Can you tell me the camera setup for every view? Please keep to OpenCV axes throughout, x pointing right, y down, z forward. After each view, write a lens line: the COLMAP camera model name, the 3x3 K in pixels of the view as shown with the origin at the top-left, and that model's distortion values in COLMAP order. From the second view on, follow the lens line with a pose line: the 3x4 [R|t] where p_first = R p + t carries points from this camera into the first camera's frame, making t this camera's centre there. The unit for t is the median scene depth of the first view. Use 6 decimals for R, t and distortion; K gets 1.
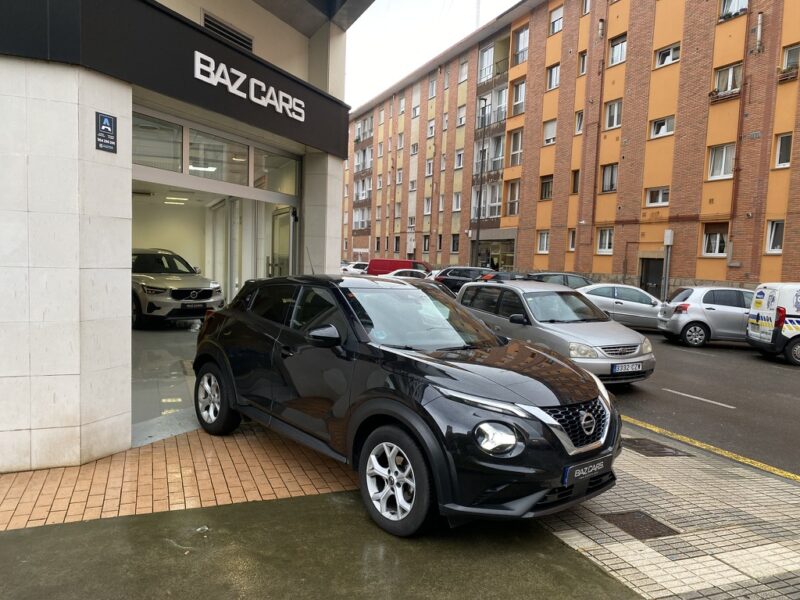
lens RADIAL K [[611.0, 0, 399.9], [0, 611.0, 314.8], [0, 0, 1]] dist [0.011183, -0.014307]
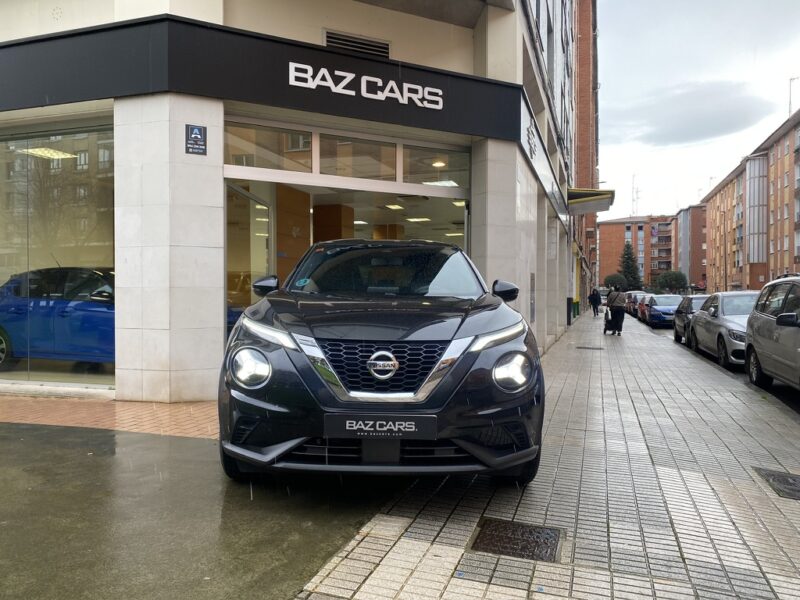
lens RADIAL K [[611.0, 0, 397.7], [0, 611.0, 299.7], [0, 0, 1]] dist [0.011183, -0.014307]
pose [[0.761317, -0.029545, -0.647706, 0.467492], [-0.034499, 0.995700, -0.085970, 0.091311], [0.647461, 0.087796, 0.757024, 0.244950]]
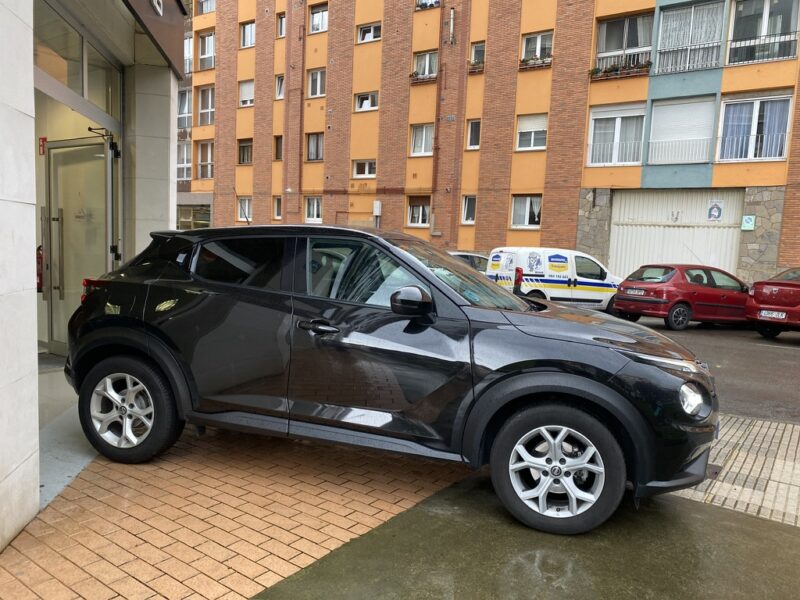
lens RADIAL K [[611.0, 0, 399.5], [0, 611.0, 315.5], [0, 0, 1]] dist [0.011183, -0.014307]
pose [[0.842791, -0.060644, 0.534813, -0.359280], [0.035833, 0.997750, 0.056670, 0.006017], [-0.537046, -0.028597, 0.843068, 0.250903]]
